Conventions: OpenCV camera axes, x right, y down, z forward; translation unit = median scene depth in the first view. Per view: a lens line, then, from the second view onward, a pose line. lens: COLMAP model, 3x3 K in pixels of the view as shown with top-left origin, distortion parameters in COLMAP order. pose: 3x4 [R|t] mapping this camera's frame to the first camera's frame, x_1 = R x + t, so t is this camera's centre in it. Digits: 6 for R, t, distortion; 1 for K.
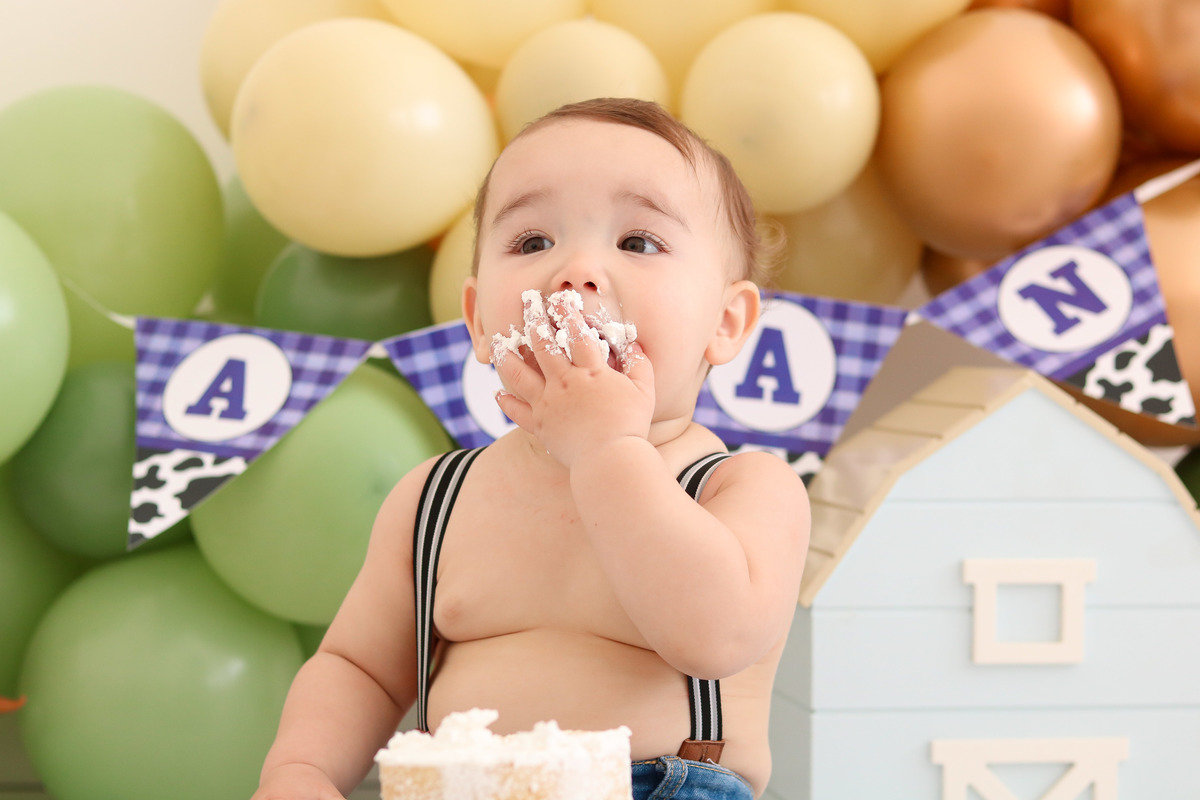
lens RADIAL K [[2734.2, 0, 595.3], [0, 2734.2, 407.7], [0, 0, 1]] dist [0.021106, 0.000000]
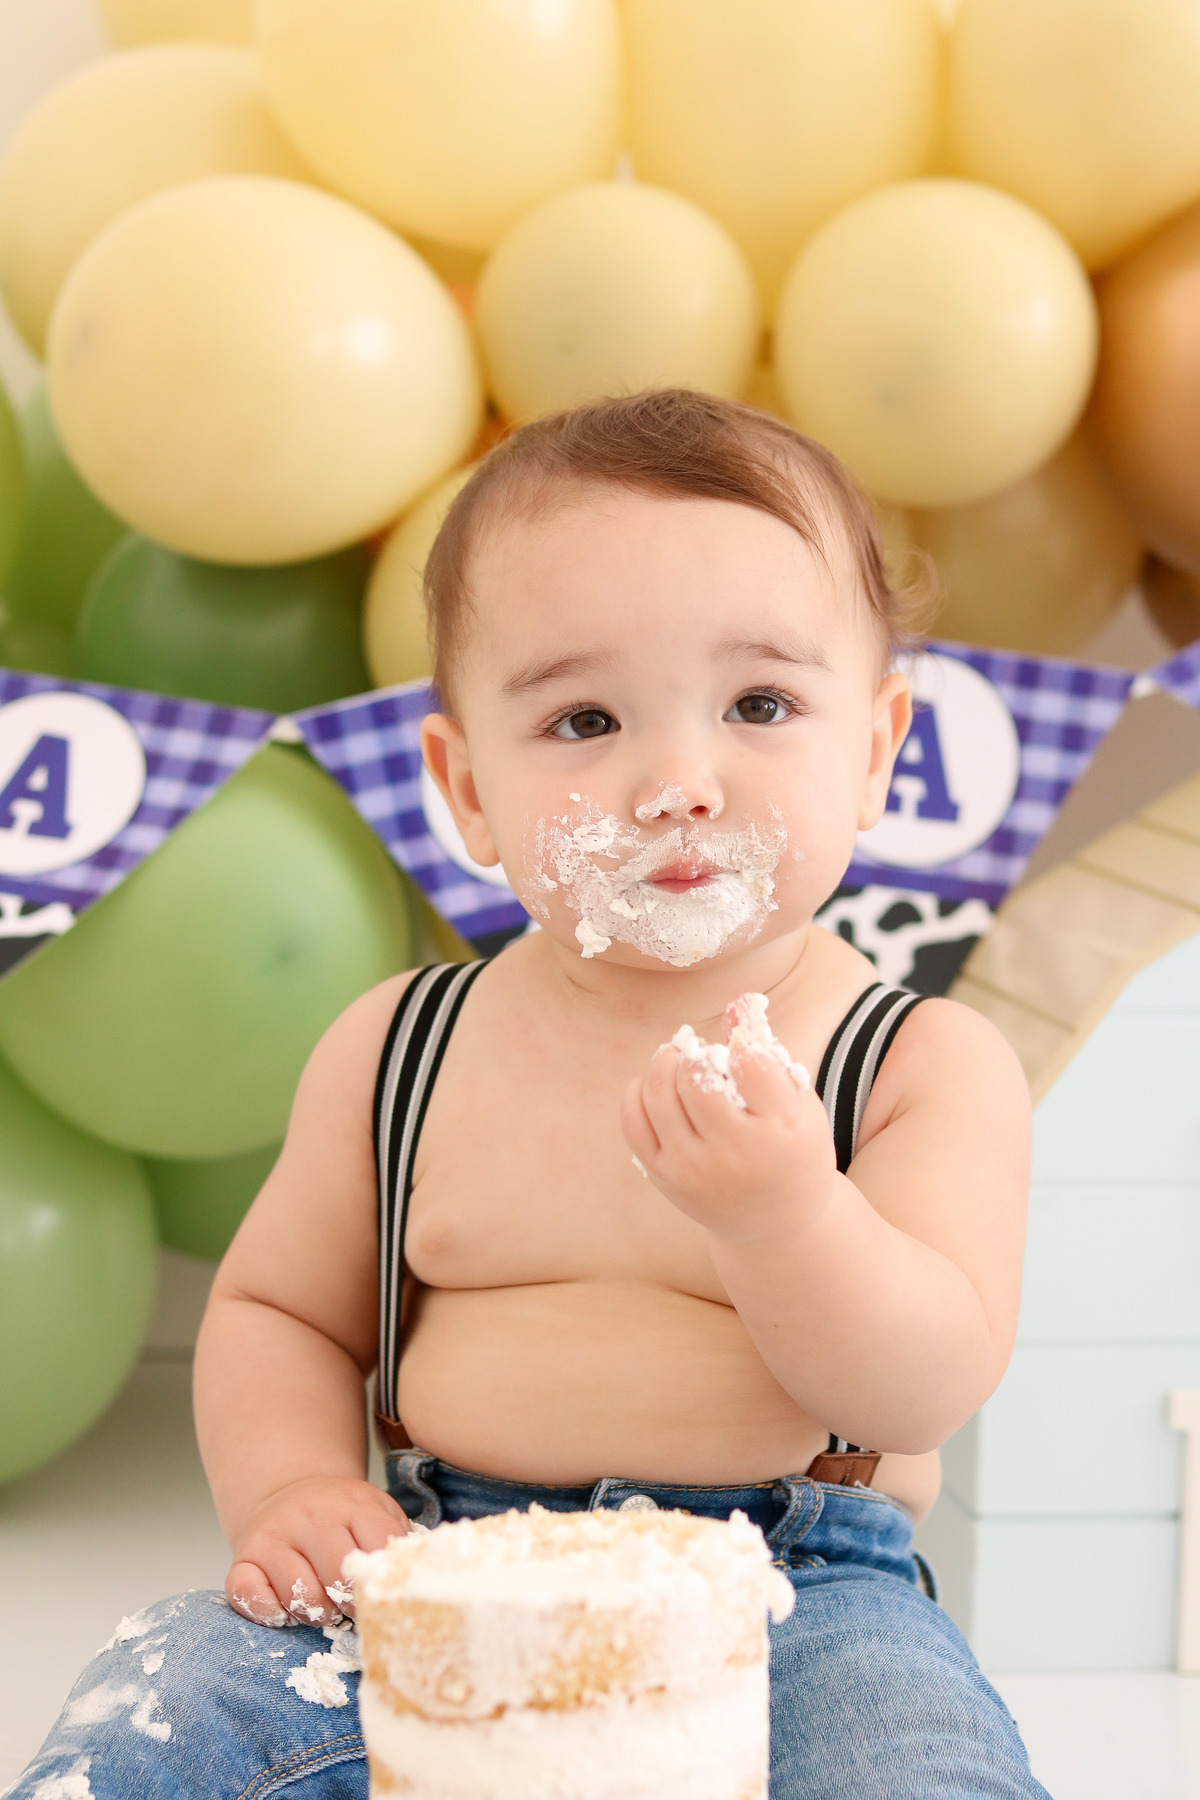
lens RADIAL K [[4101.4, 0, 585.6], [0, 4101.4, 902.1], [0, 0, 1]] dist [0.021106, 0.000000]
pose [[0.999446, 0.018940, 0.027364, -0.036018], [-0.021306, 0.995813, 0.088900, -0.065283], [-0.025566, -0.089434, 0.995665, 0.070473]]
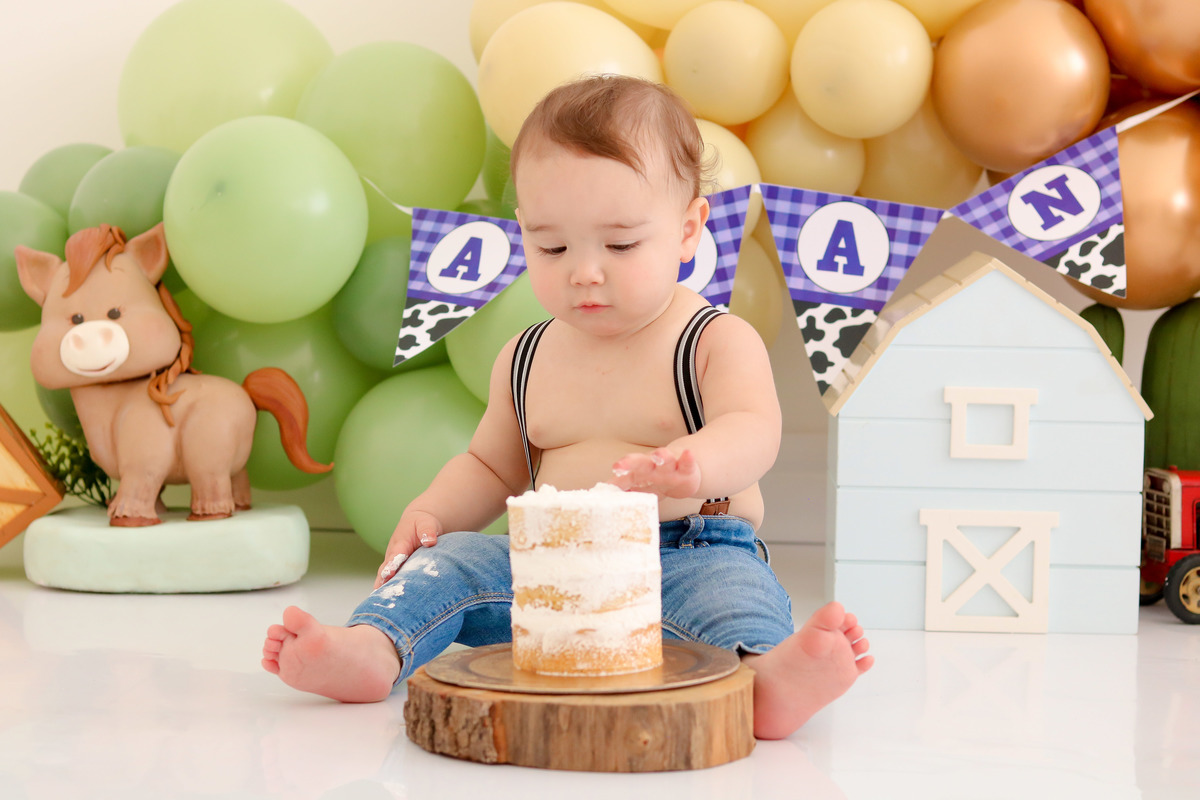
lens RADIAL K [[2651.4, 0, 622.1], [0, 2651.4, 394.9], [0, 0, 1]] dist [-0.012111, 0.000000]
pose [[0.987595, 0.024608, -0.155079, 0.168602], [-0.013750, 0.997403, 0.070702, -0.035355], [0.156417, -0.067693, 0.985369, -0.391821]]
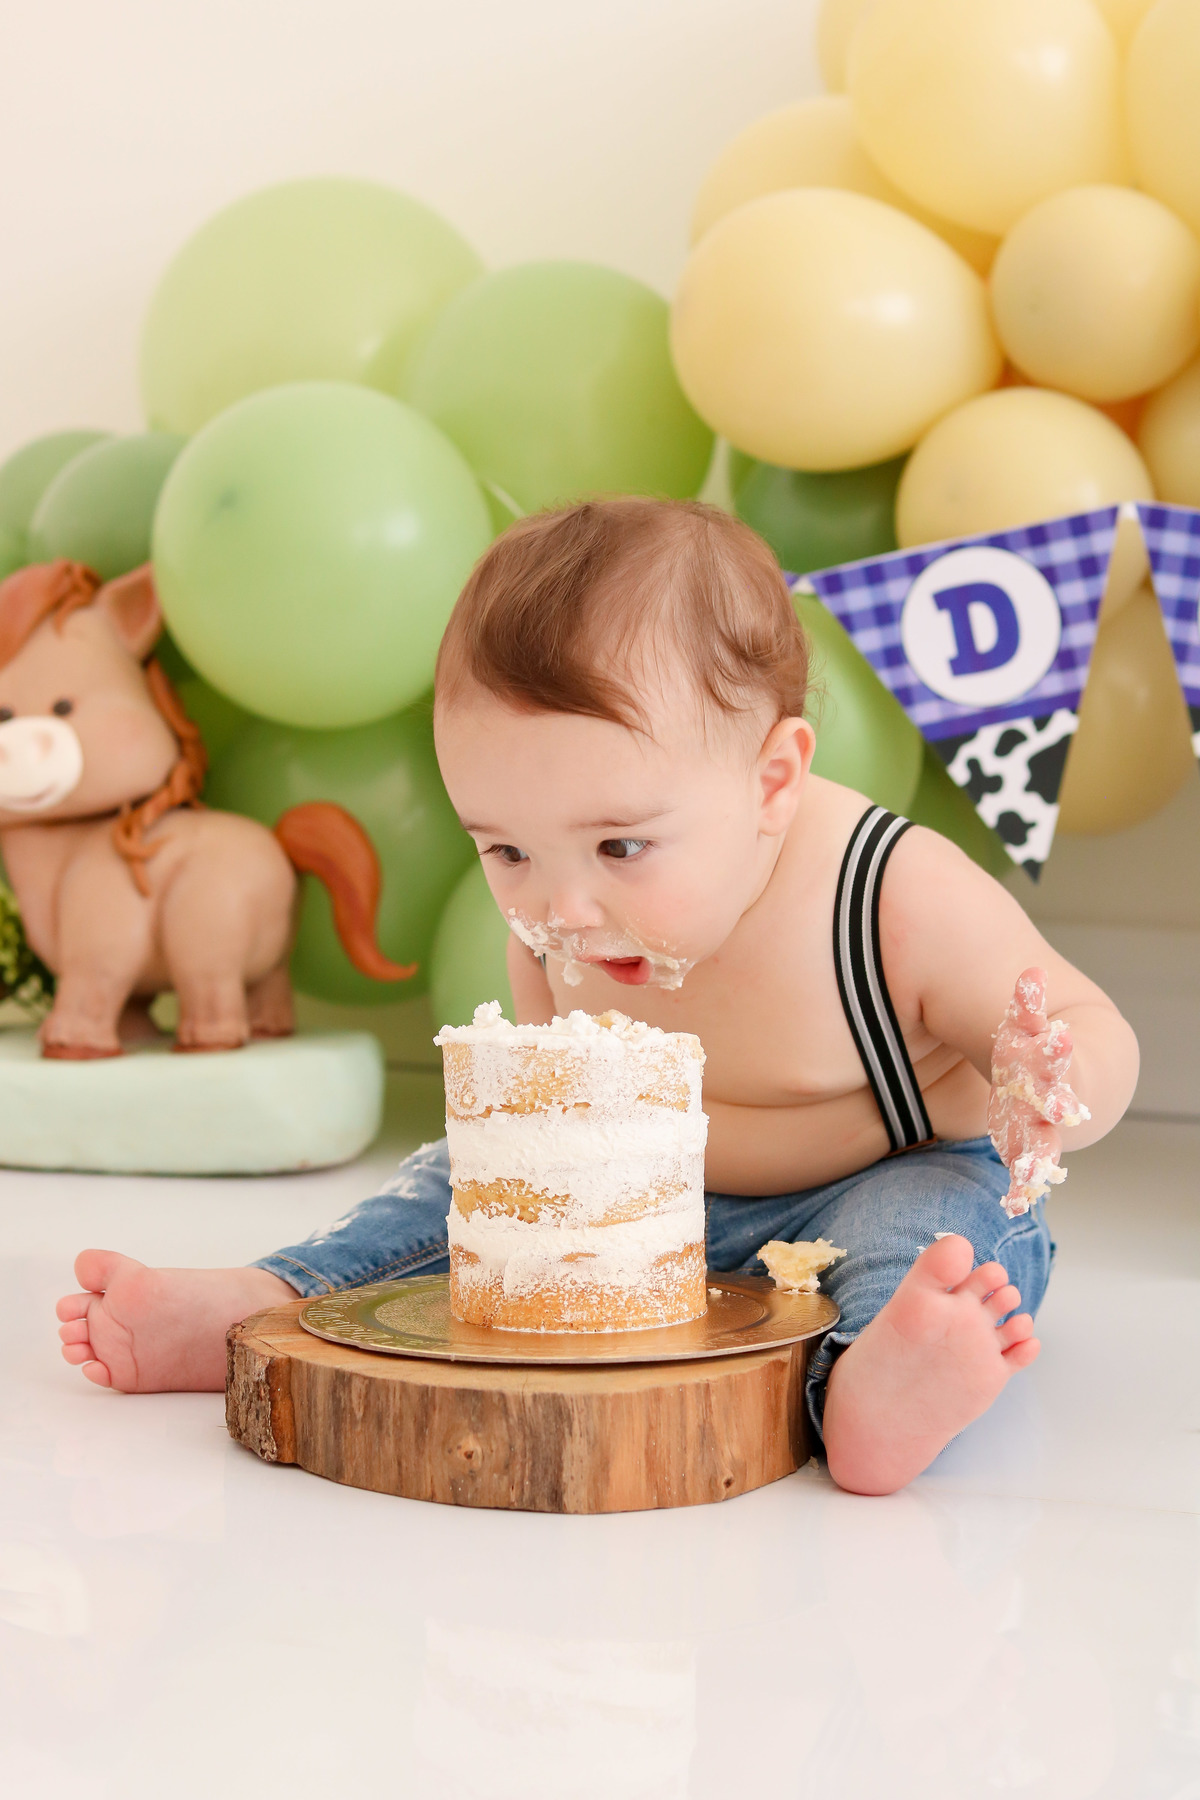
lens RADIAL K [[3977.1, 0, 698.6], [0, 3977.1, 879.1], [0, 0, 1]] dist [-0.012111, 0.000000]
pose [[0.941924, 0.051120, -0.331912, 0.302361], [-0.027650, 0.996796, 0.075055, -0.021635], [0.334685, -0.061519, 0.940320, -0.181273]]
